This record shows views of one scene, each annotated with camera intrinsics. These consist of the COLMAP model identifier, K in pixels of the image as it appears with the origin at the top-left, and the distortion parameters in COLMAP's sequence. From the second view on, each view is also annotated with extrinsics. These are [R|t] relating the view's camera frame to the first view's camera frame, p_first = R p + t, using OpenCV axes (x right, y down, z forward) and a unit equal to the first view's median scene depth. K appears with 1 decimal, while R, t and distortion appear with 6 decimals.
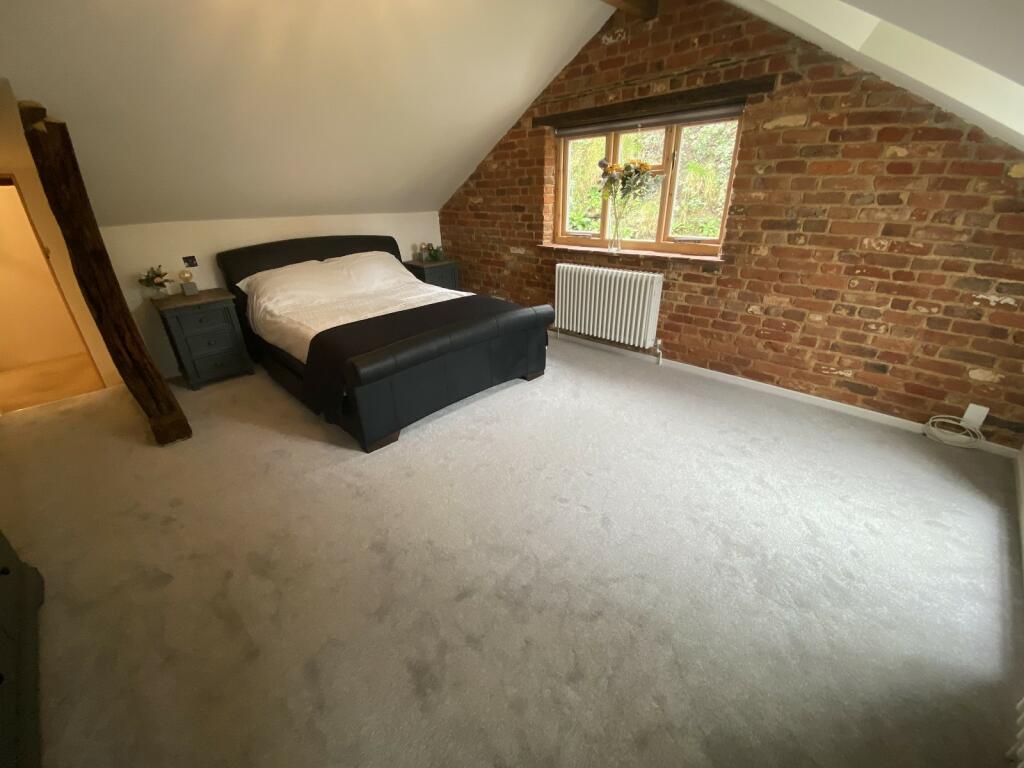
lens RADIAL K [[415.0, 0, 504.8], [0, 415.0, 383.0], [0, 0, 1]] dist [-0.032825, -0.000498]
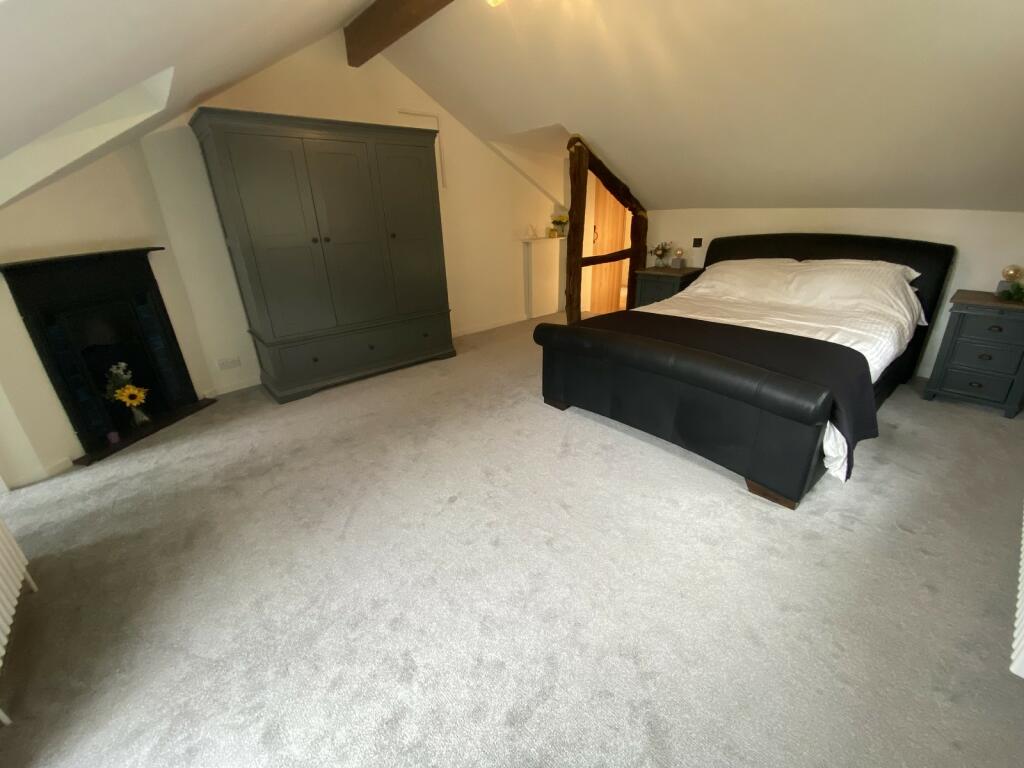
lens RADIAL K [[415.0, 0, 504.8], [0, 415.0, 383.0], [0, 0, 1]] dist [-0.032825, -0.000498]
pose [[-0.094161, 0.395856, -0.913472, 0.637228], [-0.375990, 0.835456, 0.400805, -0.267247], [0.921827, 0.381197, 0.070170, 0.653633]]
